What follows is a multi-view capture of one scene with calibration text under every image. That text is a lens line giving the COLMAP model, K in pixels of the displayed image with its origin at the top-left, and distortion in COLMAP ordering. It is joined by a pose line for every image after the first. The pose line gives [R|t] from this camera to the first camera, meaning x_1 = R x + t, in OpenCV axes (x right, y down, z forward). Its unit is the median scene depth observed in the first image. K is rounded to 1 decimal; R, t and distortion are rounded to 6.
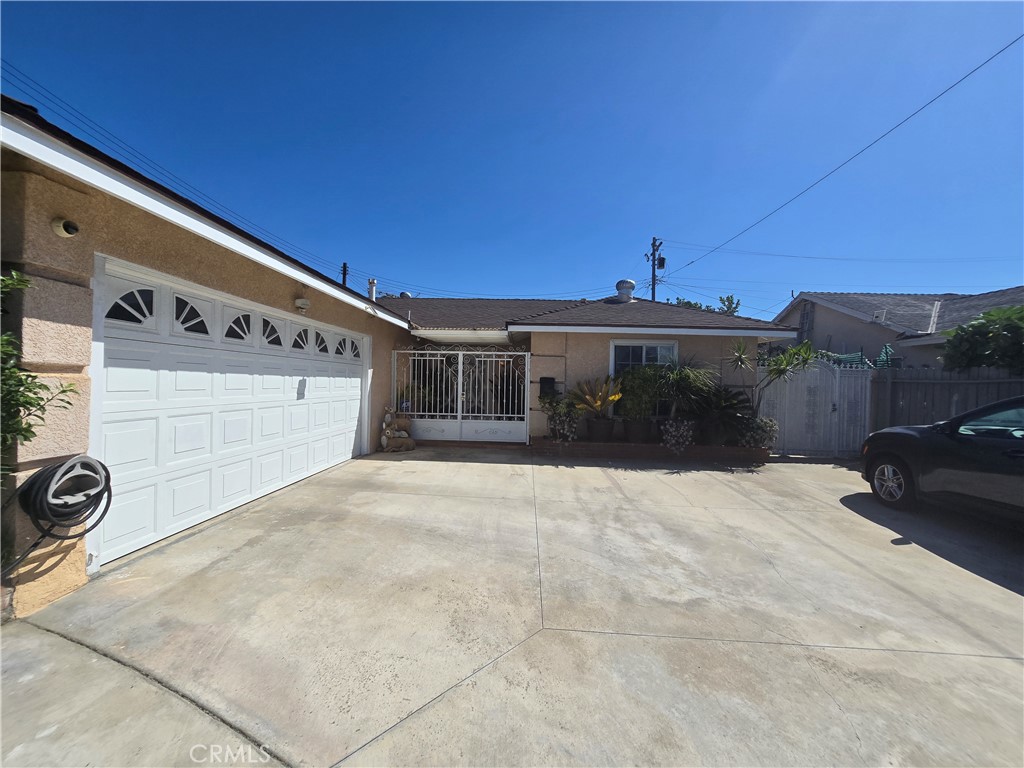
lens RADIAL K [[427.6, 0, 512.0], [0, 427.6, 384.0], [0, 0, 1]] dist [-0.000962, 0.000018]
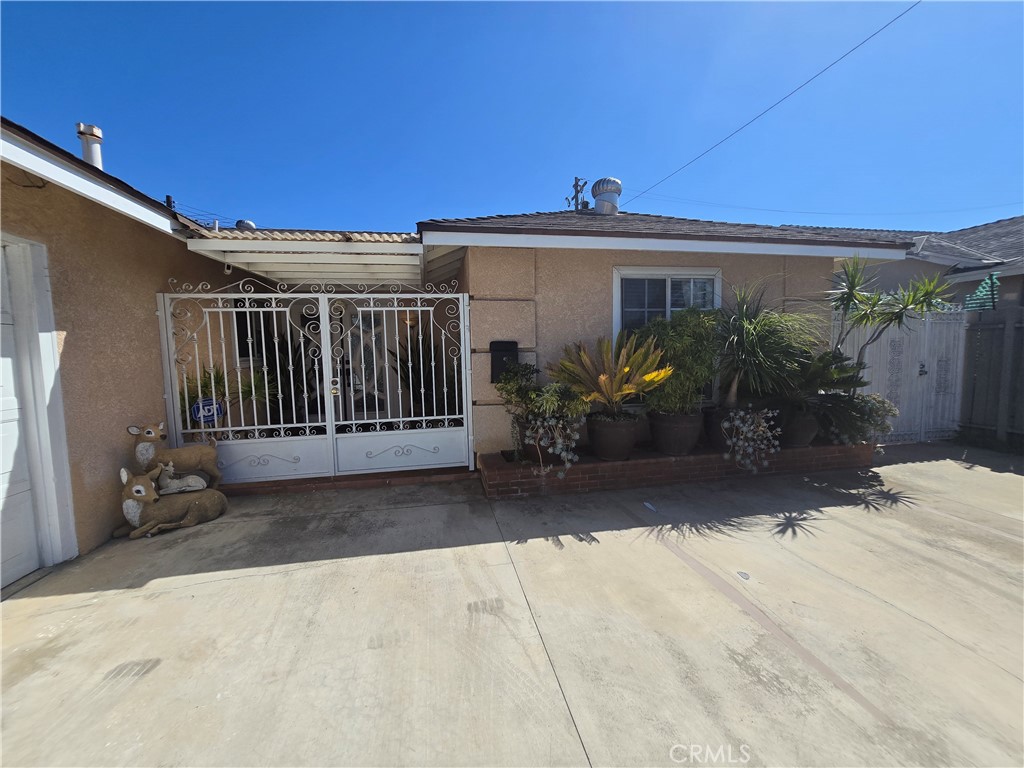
lens RADIAL K [[427.6, 0, 512.0], [0, 427.6, 384.0], [0, 0, 1]] dist [-0.000962, 0.000018]
pose [[0.973612, -0.060185, 0.220130, -0.025129], [0.043595, 0.995884, 0.079463, -0.003969], [-0.224006, -0.067769, 0.972229, 0.481245]]
